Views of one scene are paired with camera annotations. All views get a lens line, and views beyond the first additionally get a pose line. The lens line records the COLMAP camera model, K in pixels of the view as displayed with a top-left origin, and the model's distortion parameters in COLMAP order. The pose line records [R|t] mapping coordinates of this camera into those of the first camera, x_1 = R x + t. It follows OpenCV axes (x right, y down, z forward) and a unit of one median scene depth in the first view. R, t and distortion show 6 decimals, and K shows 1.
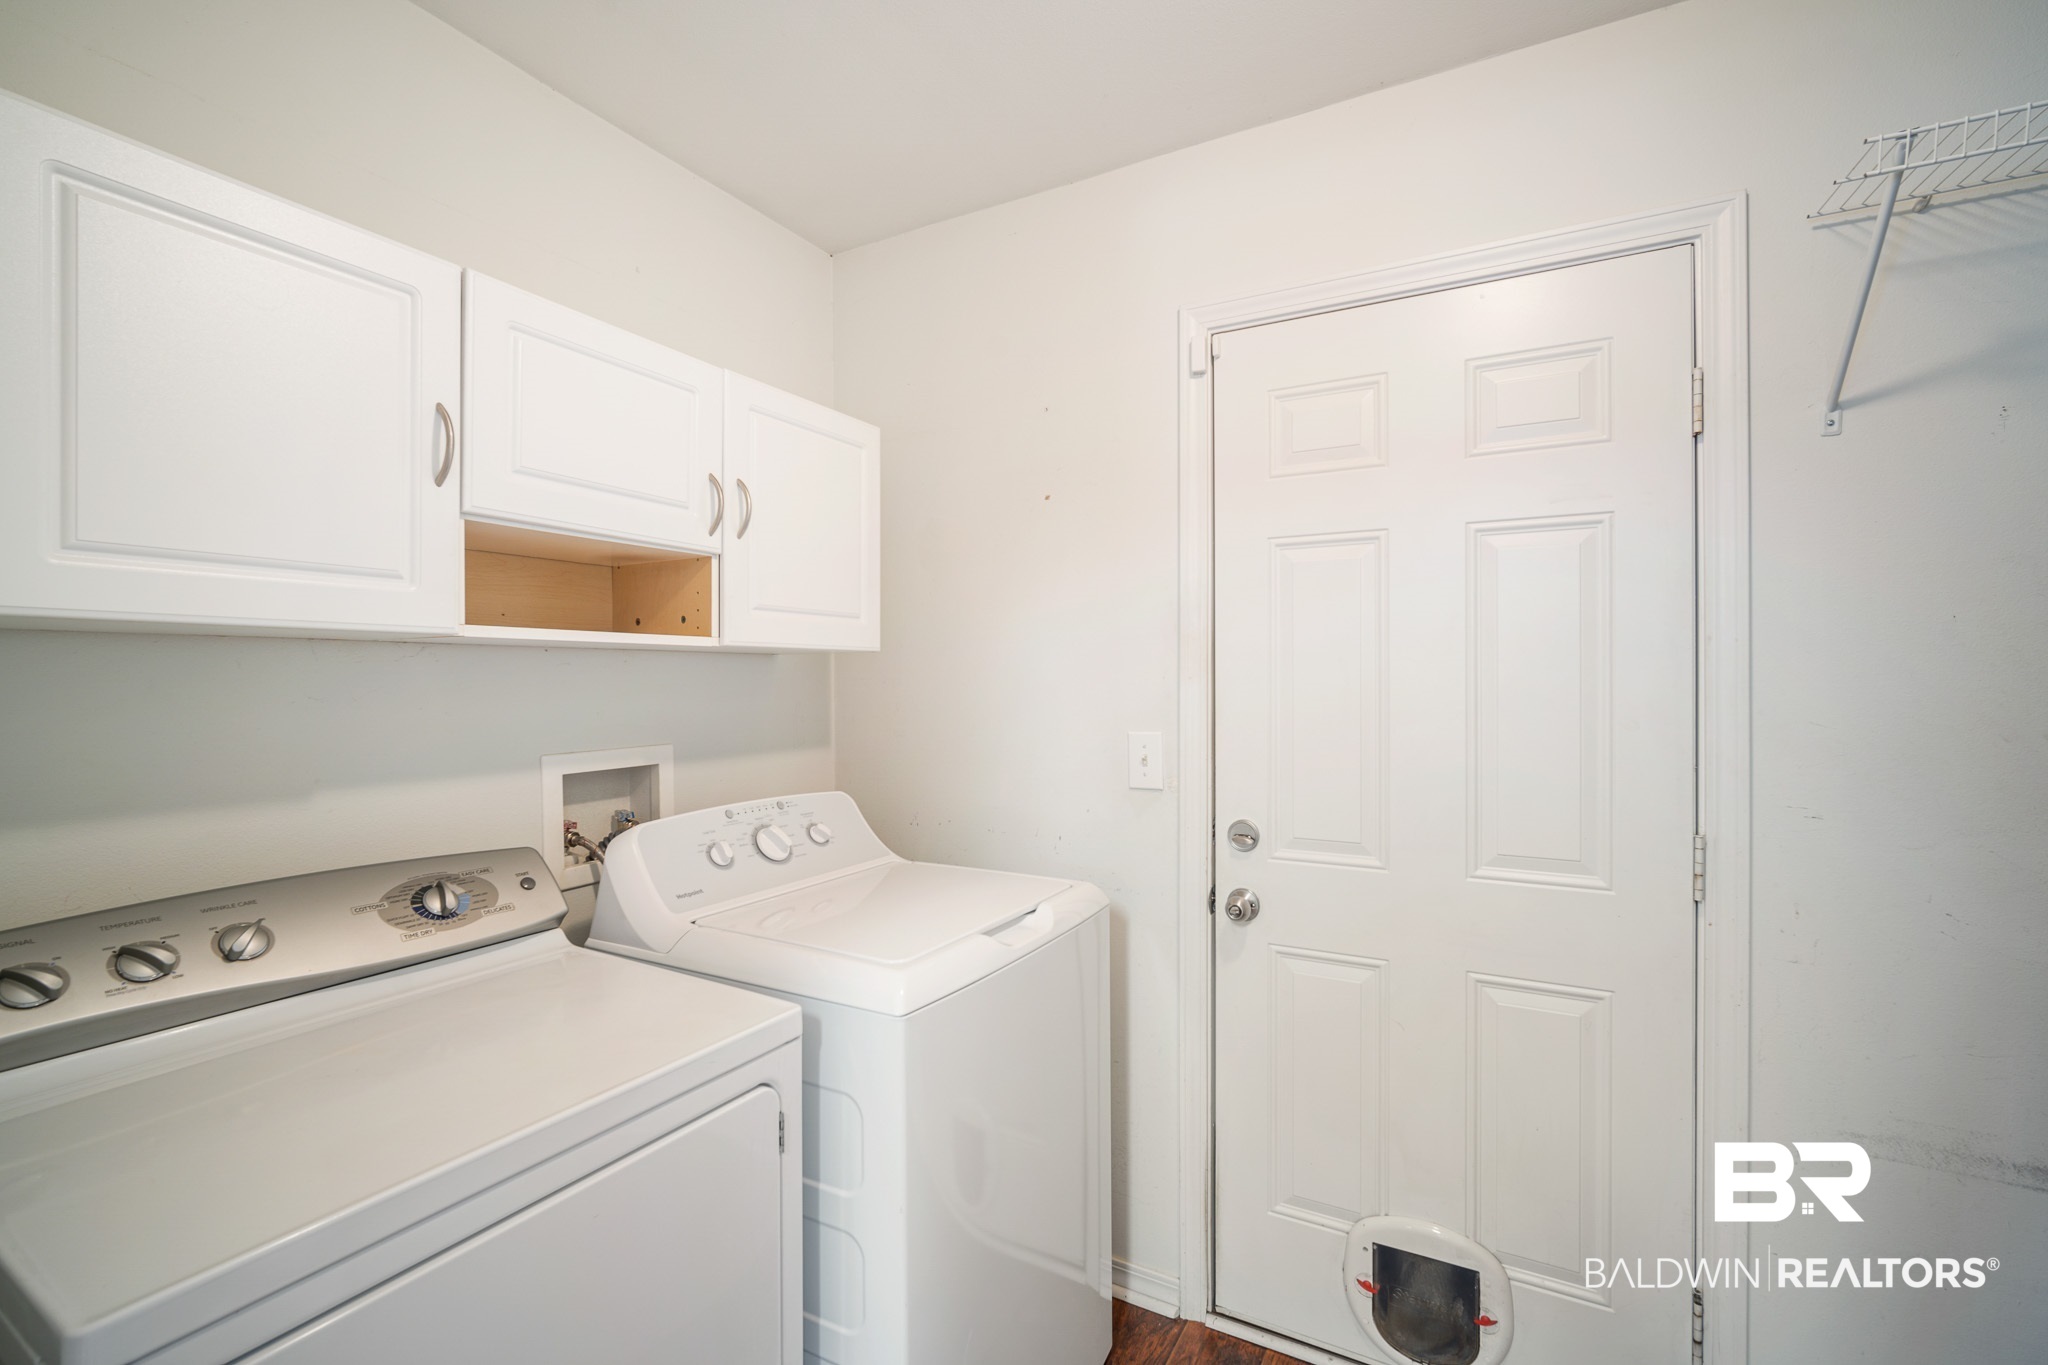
lens RADIAL K [[887.3, 0, 1030.3], [0, 887.3, 683.9], [0, 0, 1]] dist [-0.007716, 0.000242]
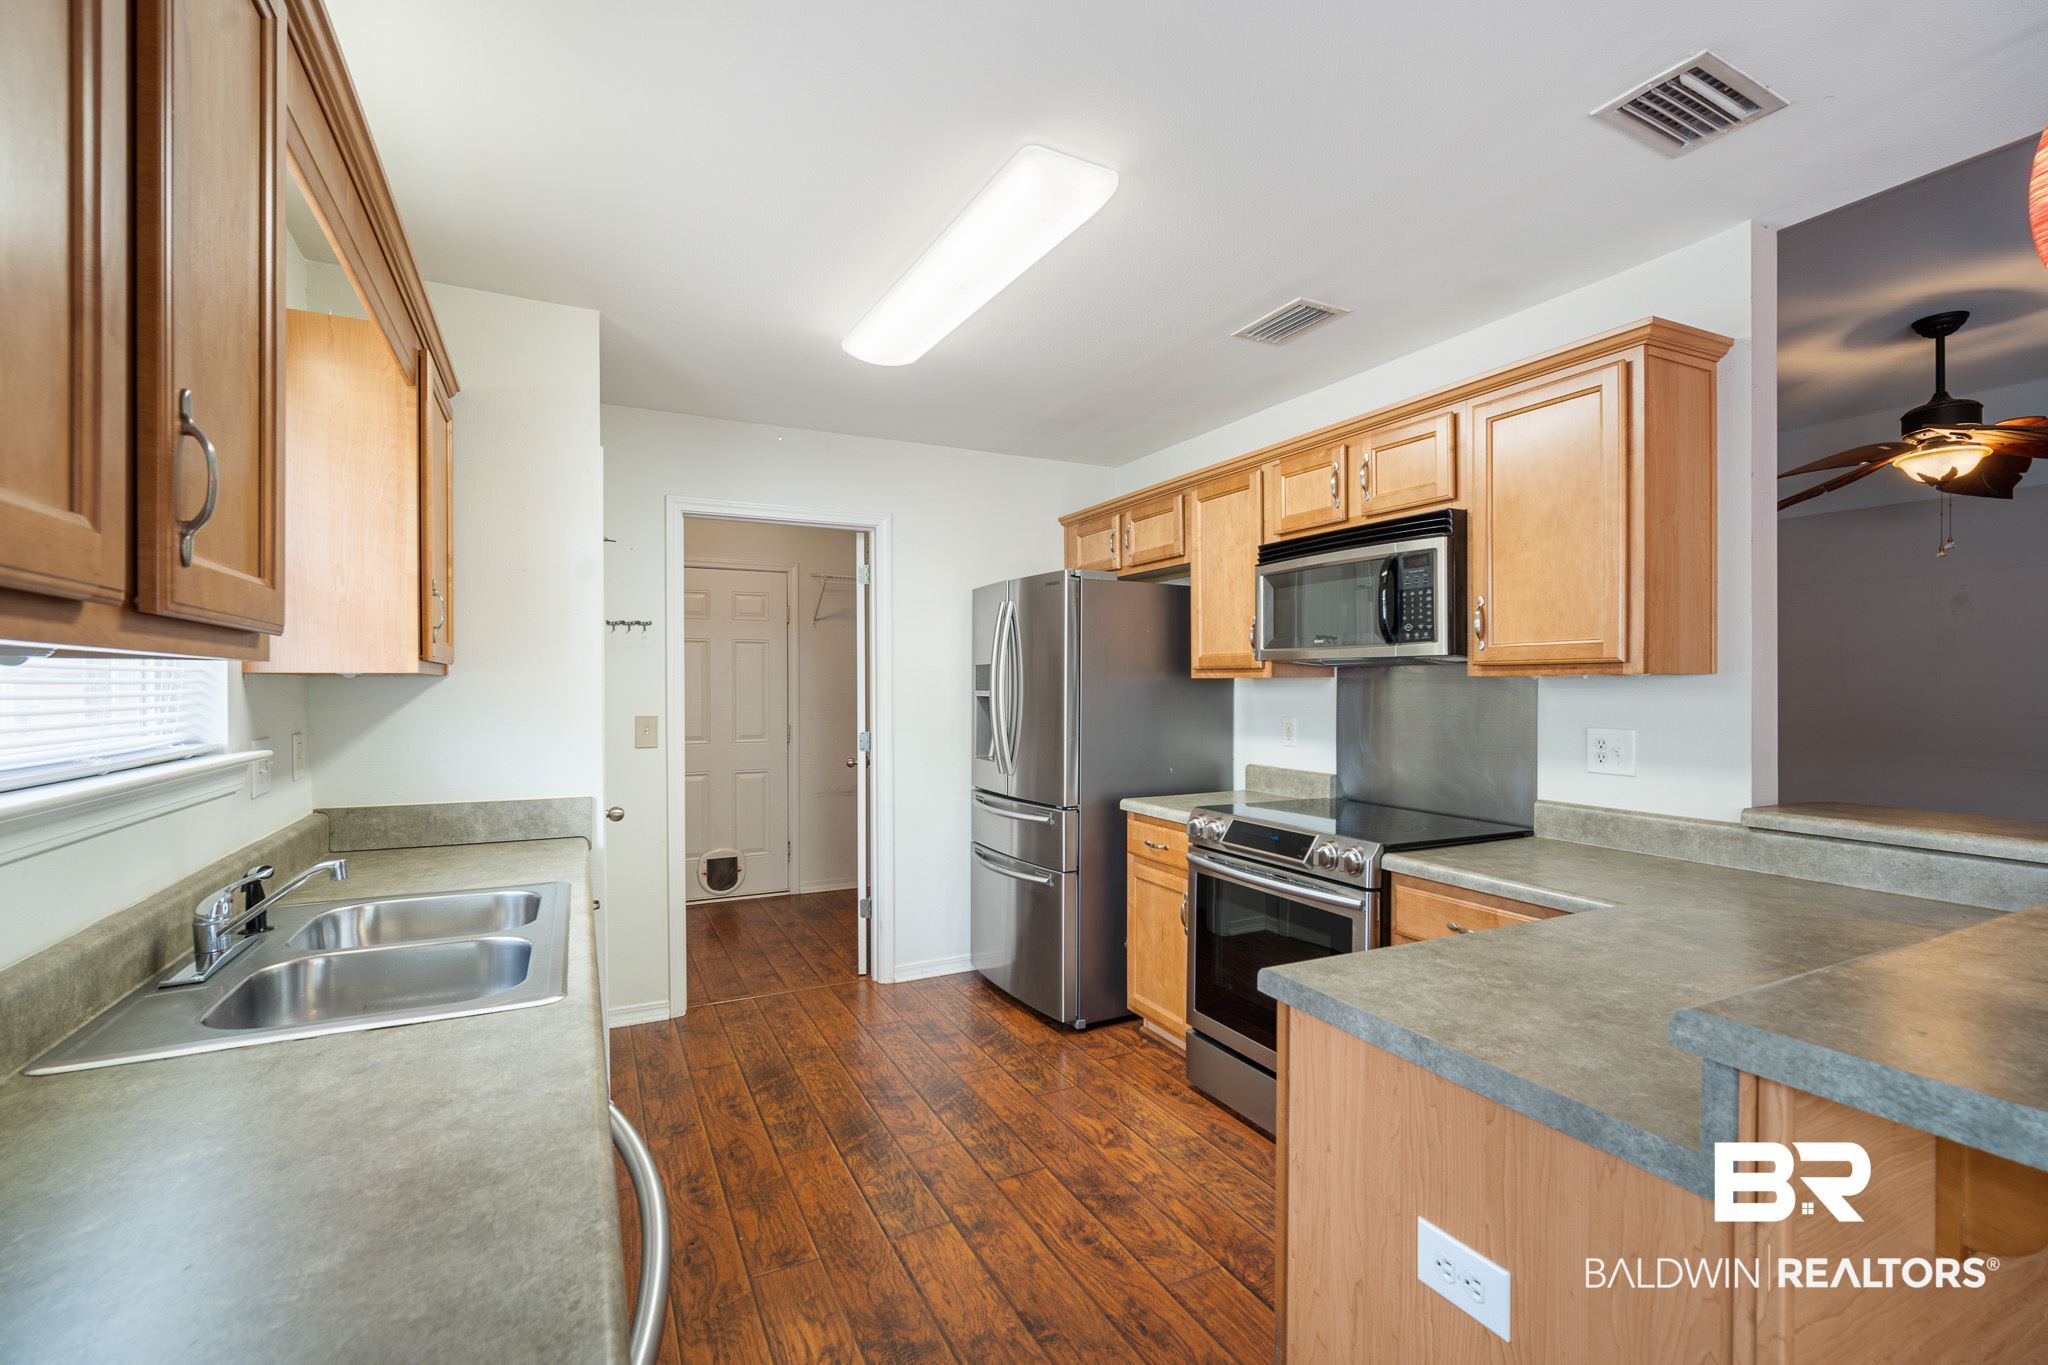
lens RADIAL K [[901.6, 0, 1024.0], [0, 901.6, 682.5], [0, 0, 1]] dist [-0.000908, 0.000223]
pose [[0.555443, -0.002301, 0.831551, -1.655923], [0.001288, 0.999997, 0.001907, -0.021140], [-0.831554, 0.000012, 0.555445, -1.742364]]
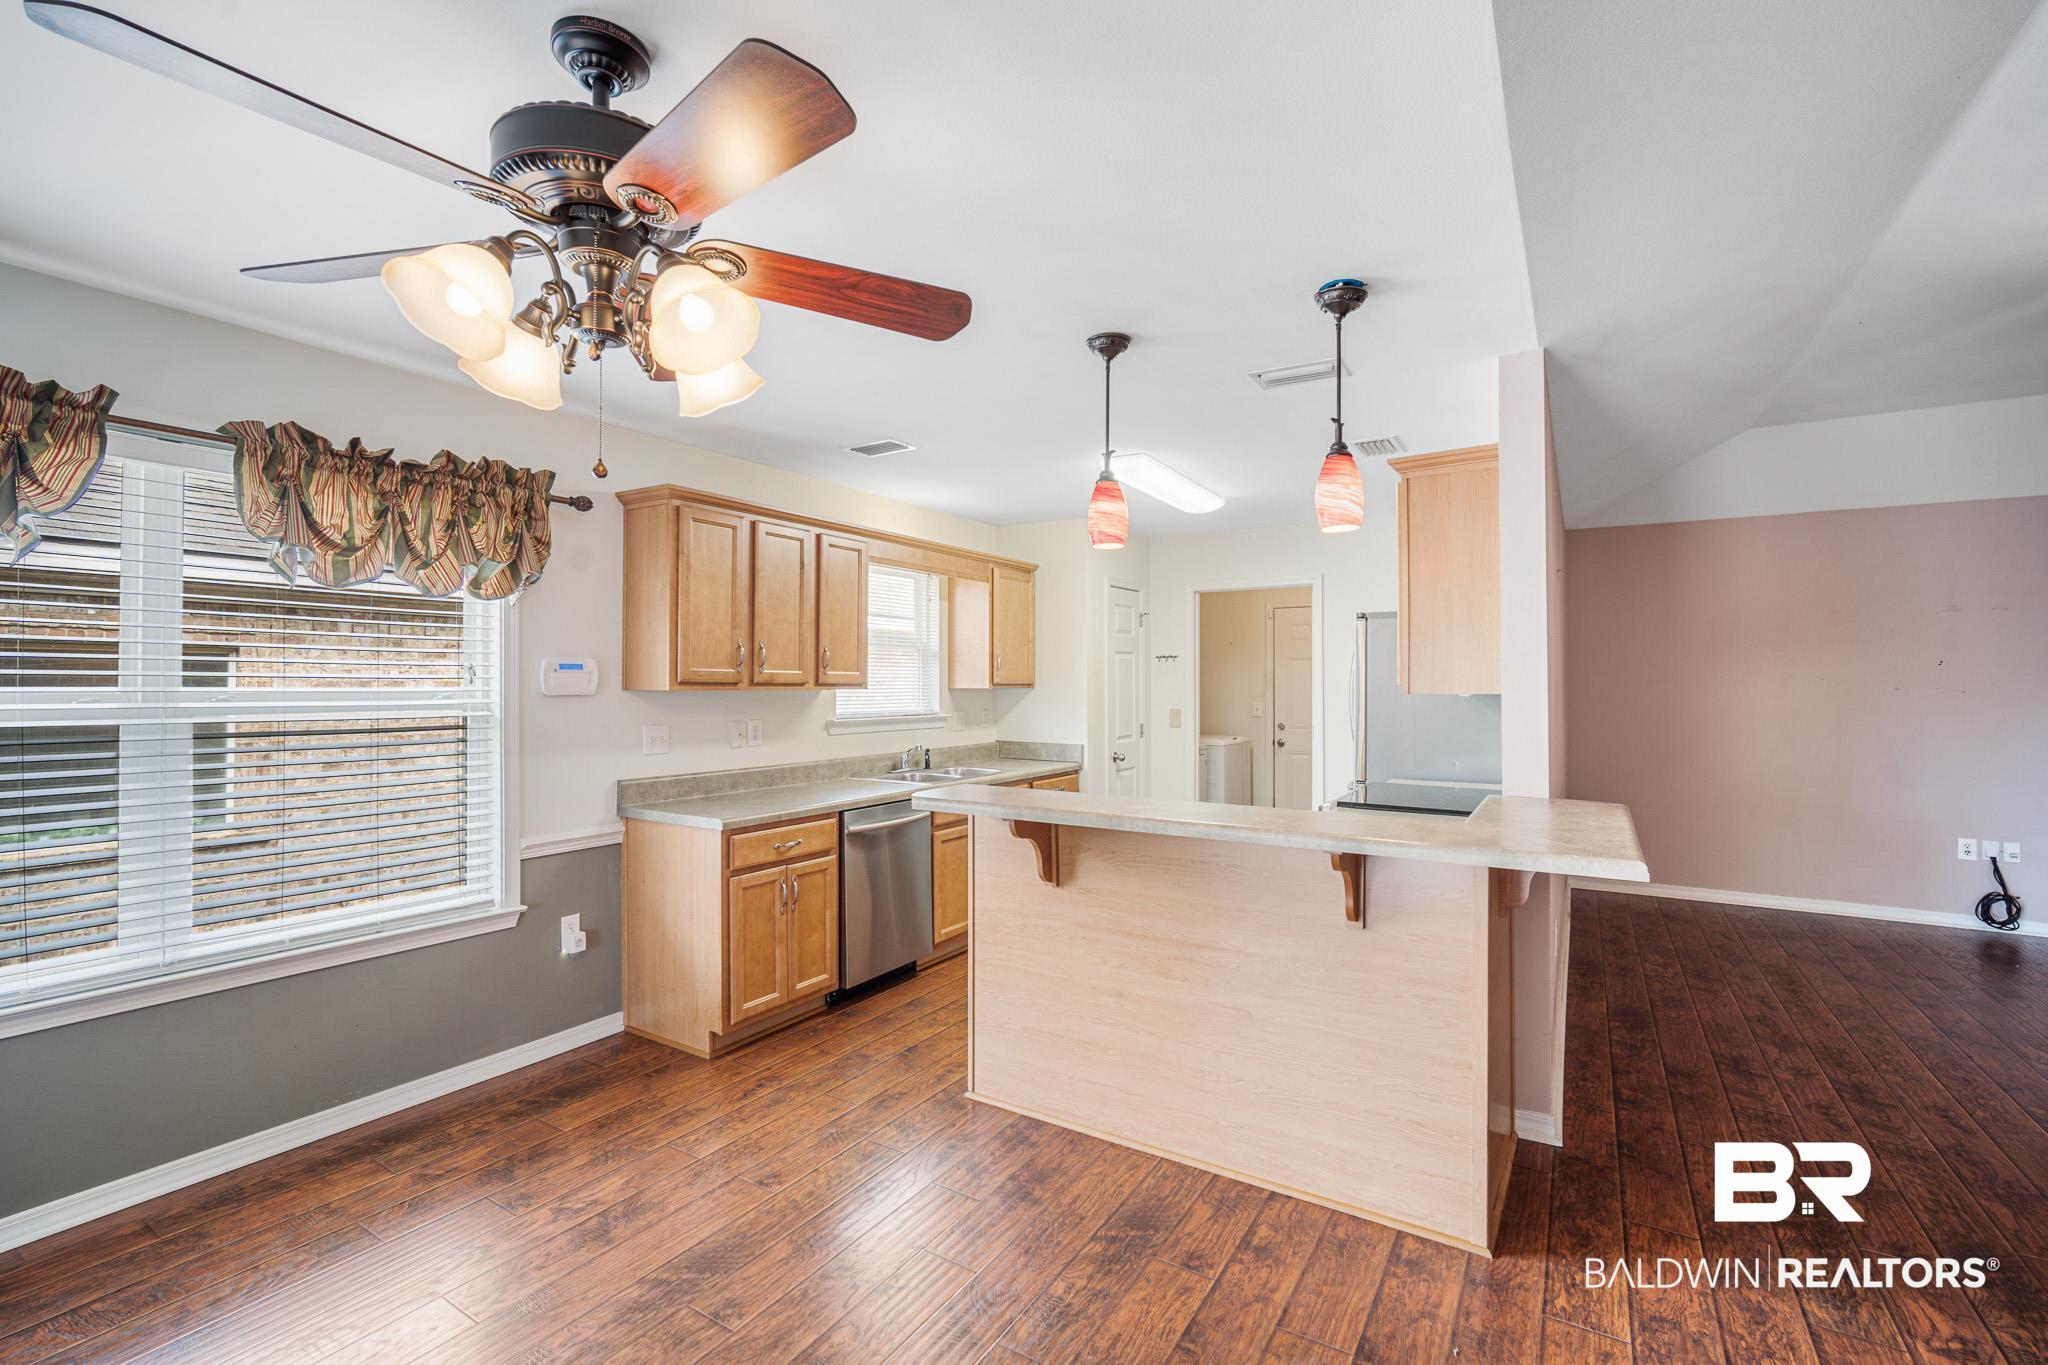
lens RADIAL K [[898.7, 0, 1021.4], [0, 898.7, 667.7], [0, 0, 1]] dist [-0.005994, -0.000120]
pose [[0.999117, -0.001187, -0.041987, -0.876826], [0.000618, 0.999908, -0.013558, -0.060330], [0.042000, 0.013520, 0.999026, -3.578762]]
